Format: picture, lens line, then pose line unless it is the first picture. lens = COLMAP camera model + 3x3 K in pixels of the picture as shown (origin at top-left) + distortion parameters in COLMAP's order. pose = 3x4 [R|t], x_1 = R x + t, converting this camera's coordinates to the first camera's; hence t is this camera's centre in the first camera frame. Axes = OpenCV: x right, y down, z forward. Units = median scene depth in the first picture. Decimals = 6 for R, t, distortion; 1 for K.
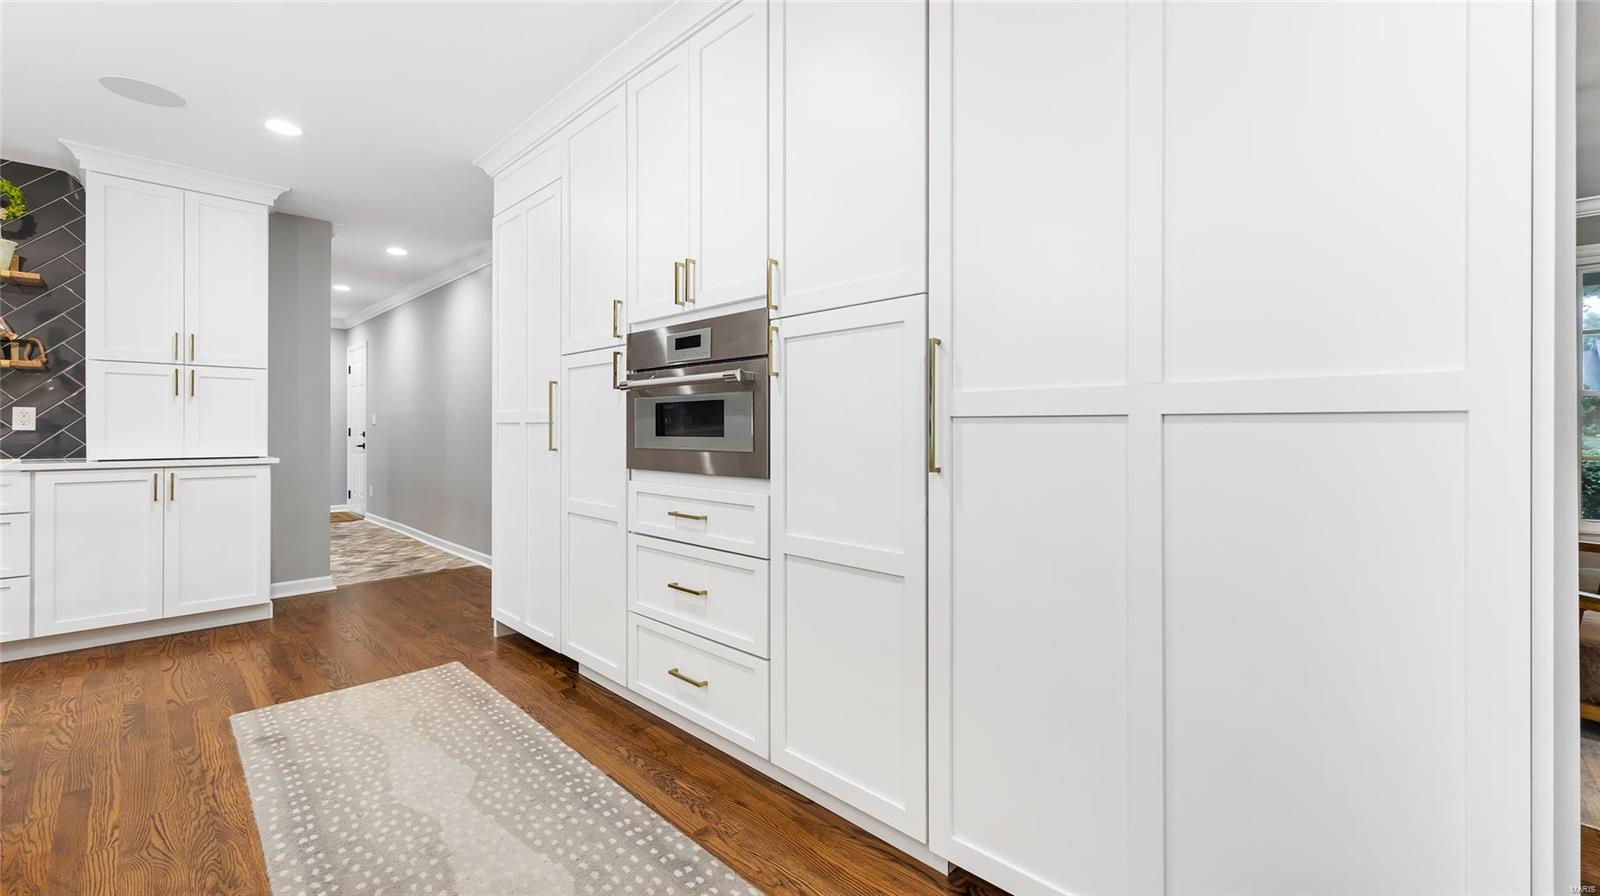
lens RADIAL K [[641.0, 0, 804.3], [0, 641.0, 427.8], [0, 0, 1]] dist [0.004429, 0.000422]
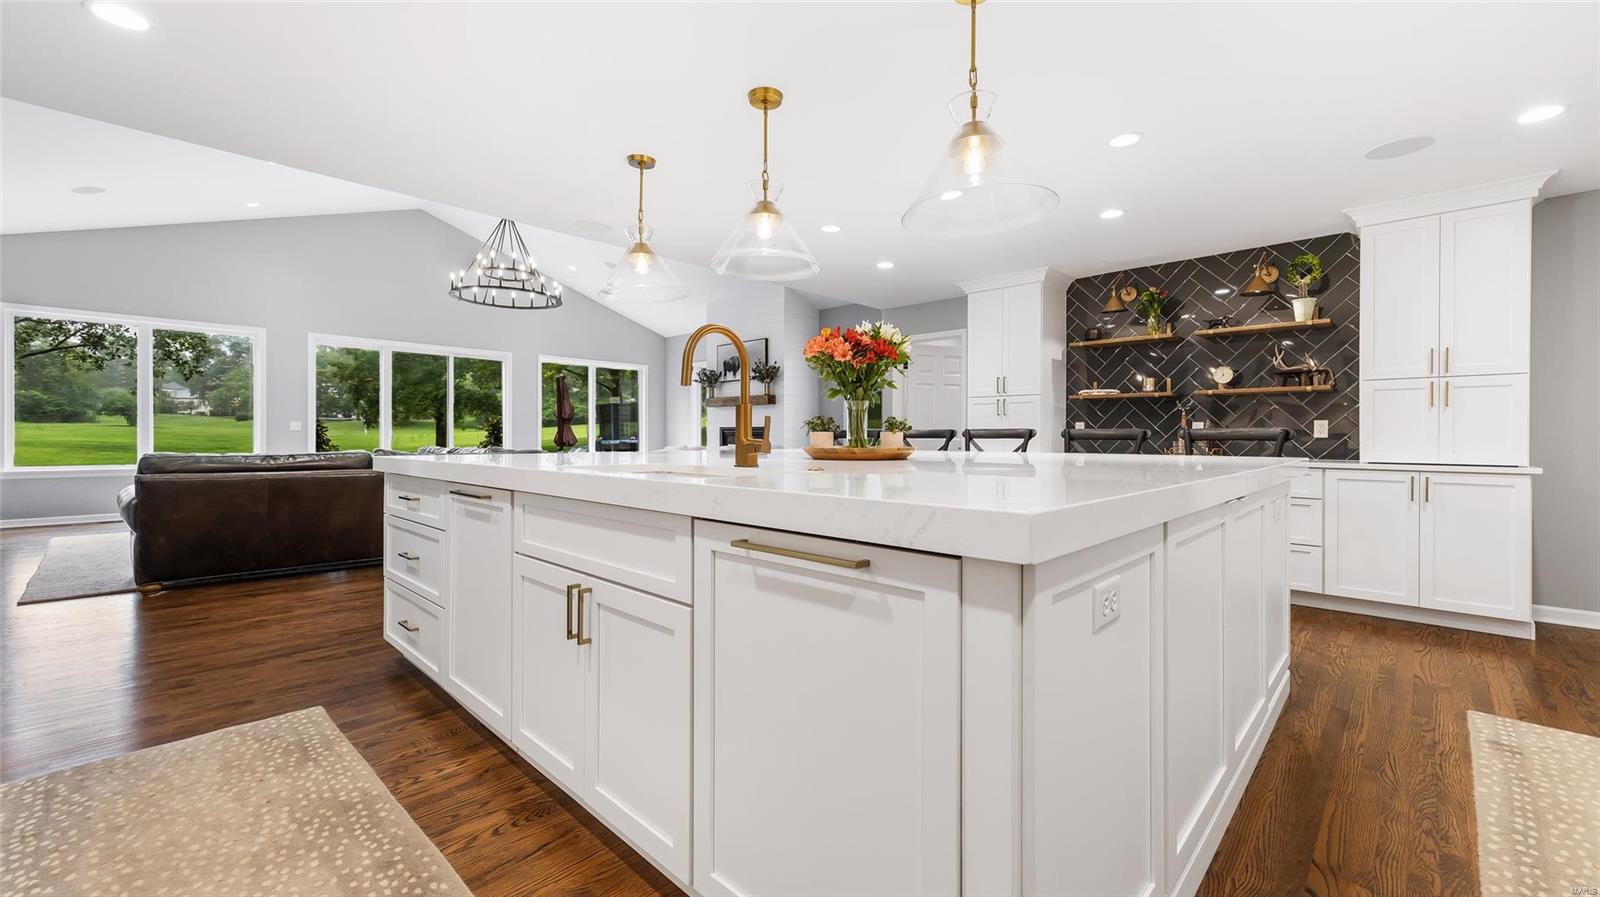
lens RADIAL K [[641.0, 0, 813.0], [0, 641.0, 441.8], [0, 0, 1]] dist [0.004429, 0.000422]
pose [[0.006646, 0.008242, -0.999944, 0.137282], [0.002702, 0.999962, 0.008260, -0.001997], [0.999974, -0.002757, 0.006624, -0.068093]]
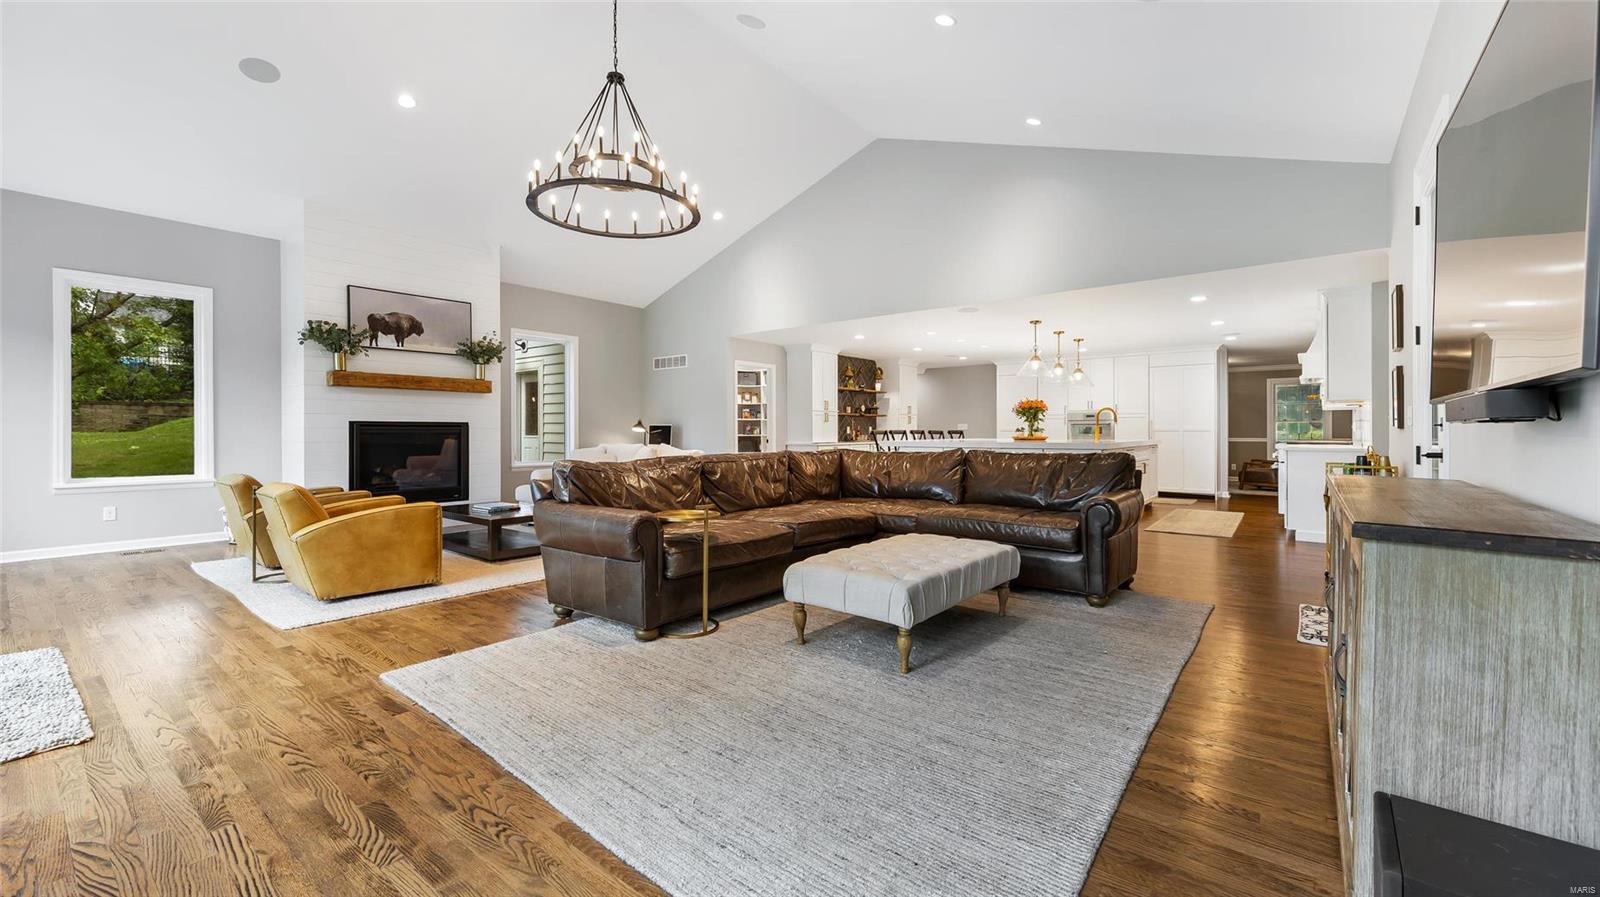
lens RADIAL K [[641.0, 0, 804.0], [0, 641.0, 444.0], [0, 0, 1]] dist [0.004429, 0.000422]
pose [[0.995141, -0.005219, 0.098320, -2.488996], [0.002860, 0.999705, 0.024119, -0.027763], [-0.098417, -0.023721, 0.994862, -3.322114]]
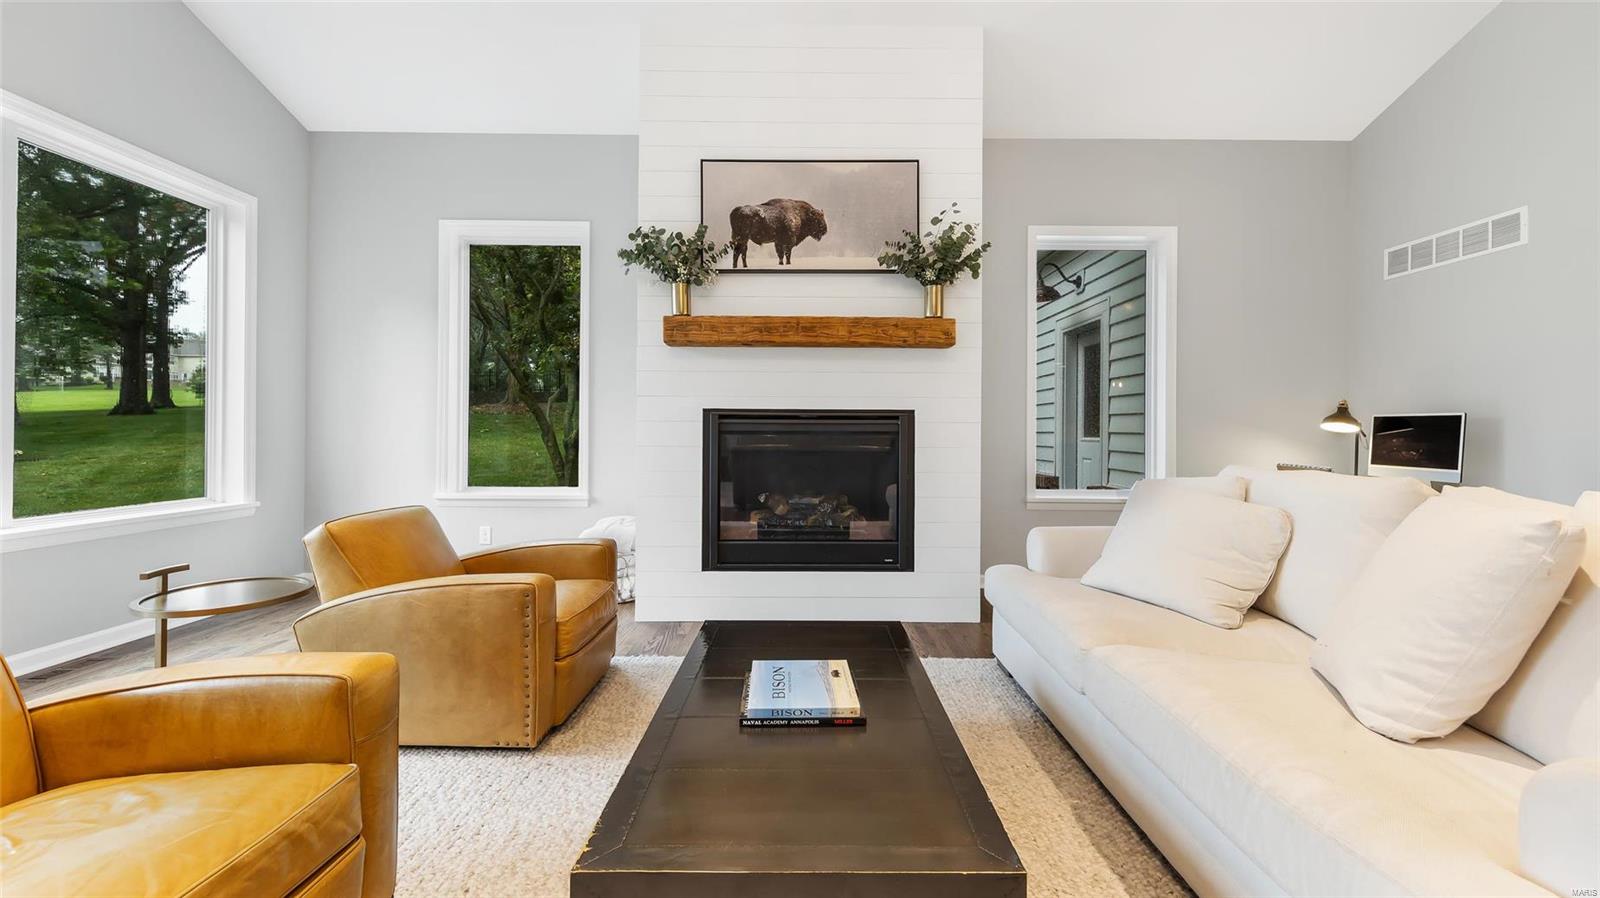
lens RADIAL K [[641.0, 0, 801.2], [0, 641.0, 420.0], [0, 0, 1]] dist [0.004429, 0.000422]
pose [[0.696294, -0.008669, -0.717704, -2.882736], [-0.000488, 0.999921, -0.012552, -0.021934], [0.717757, 0.009090, 0.696235, -1.442445]]
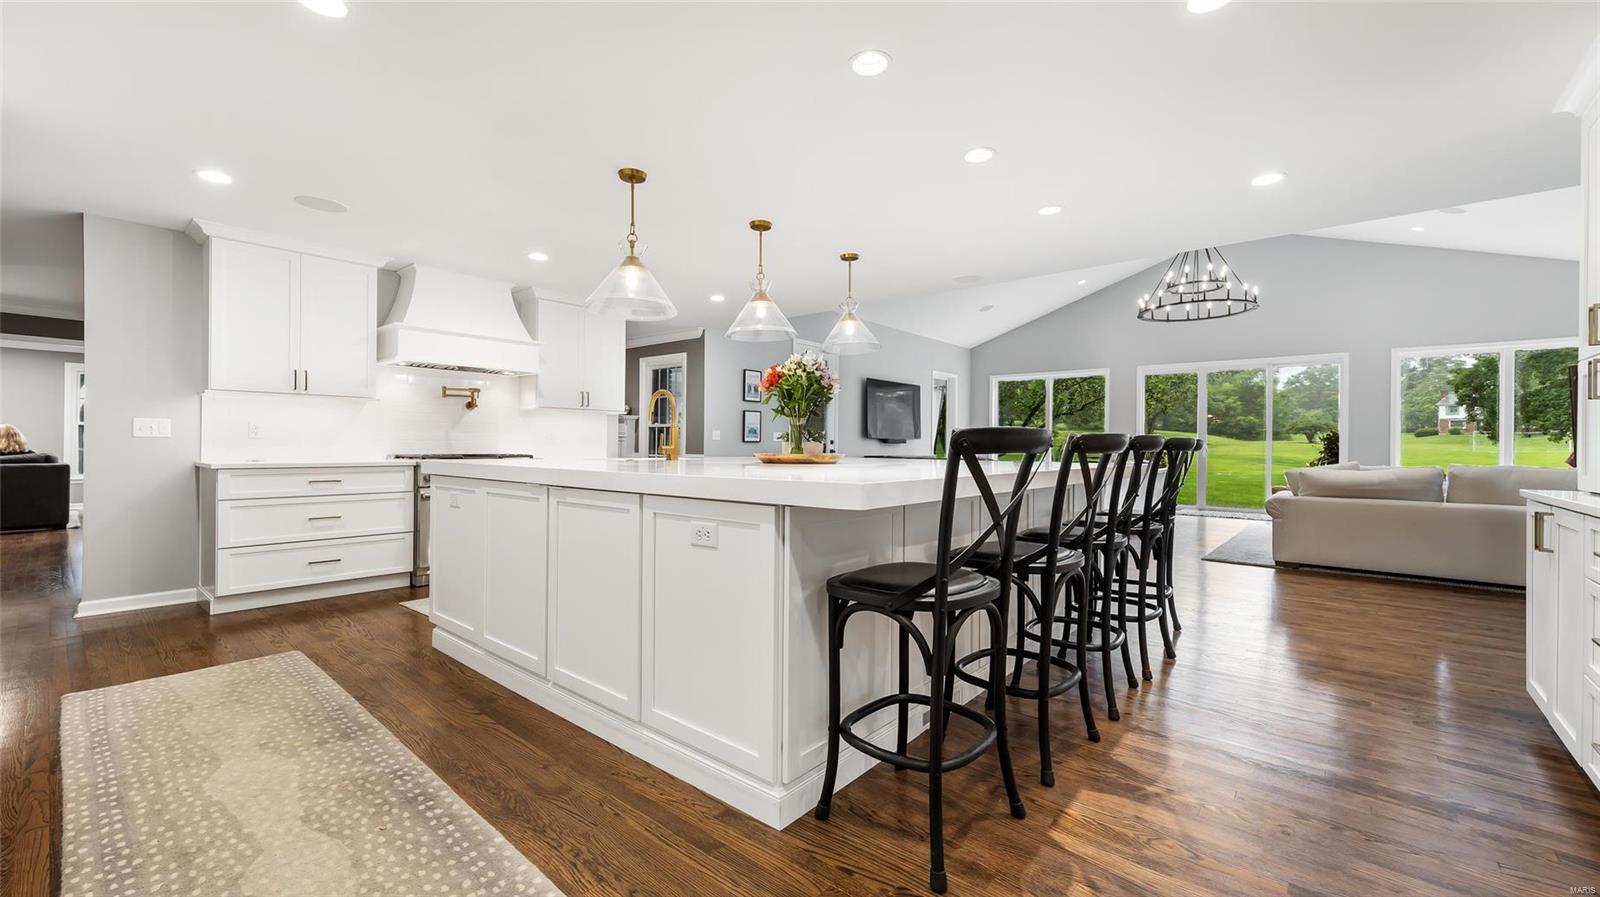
lens RADIAL K [[641.0, 0, 800.9], [0, 641.0, 440.1], [0, 0, 1]] dist [0.004429, 0.000422]
pose [[-0.998469, -0.009707, -0.054464, -0.868761], [-0.008940, 0.999858, -0.014320, 0.006704], [0.054596, -0.013811, -0.998413, 1.387877]]
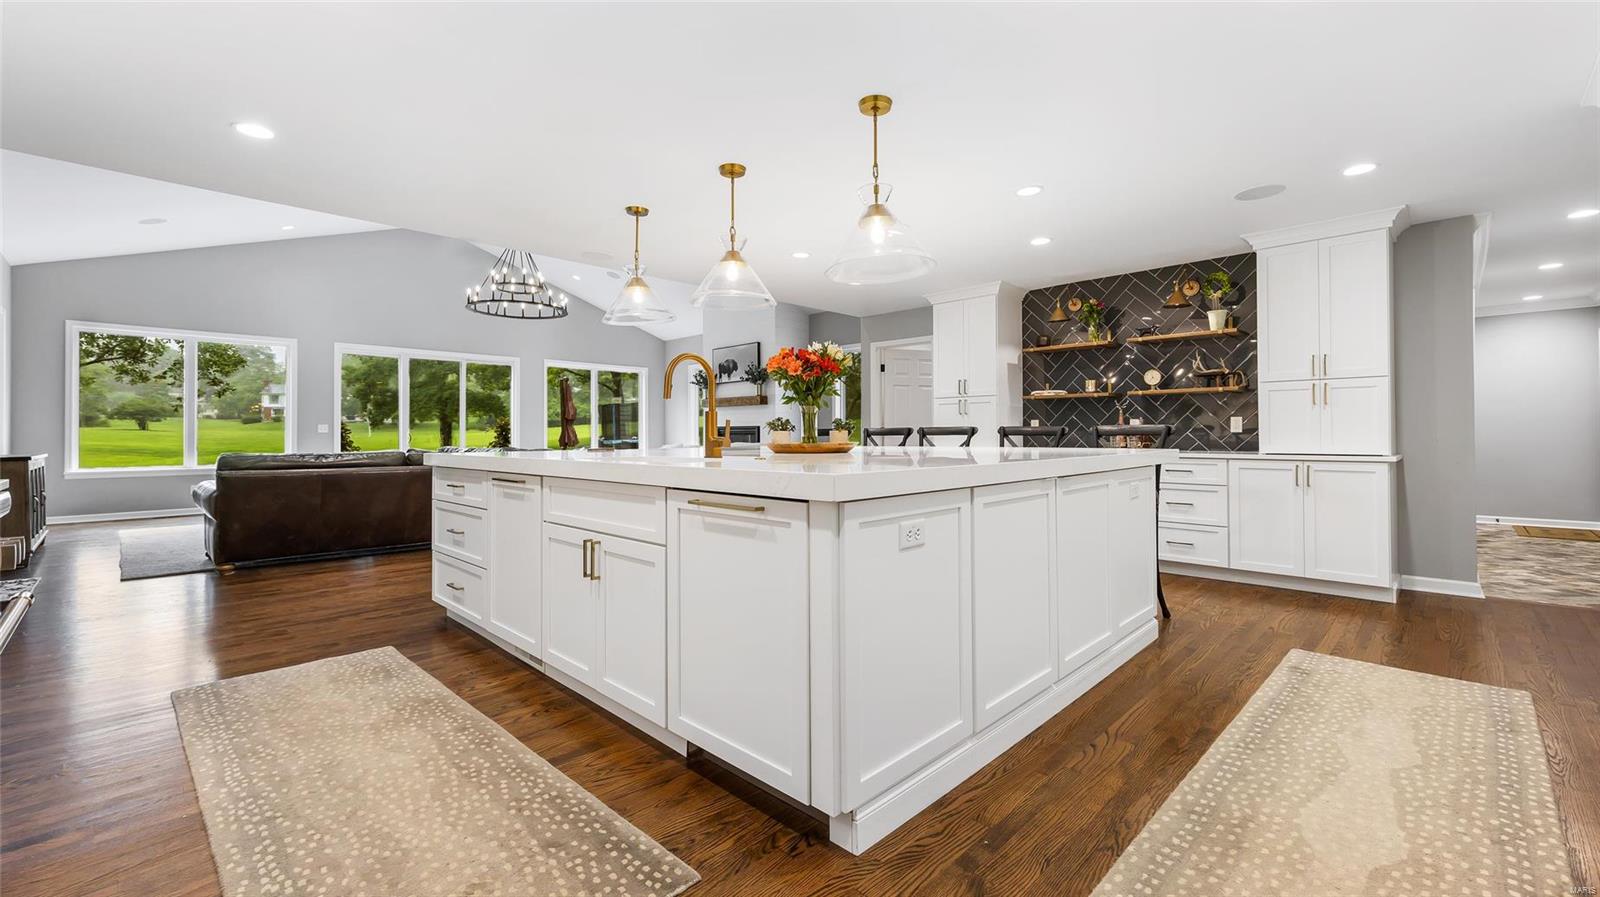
lens RADIAL K [[654.9, 0, 804.0], [0, 654.9, 431.1], [0, 0, 1]] dist [0.004446, 0.000389]
pose [[-0.014671, -0.005535, -0.999877, 0.431158], [0.010606, 0.999928, -0.005691, -0.001067], [0.999836, -0.010689, -0.014611, 0.021753]]
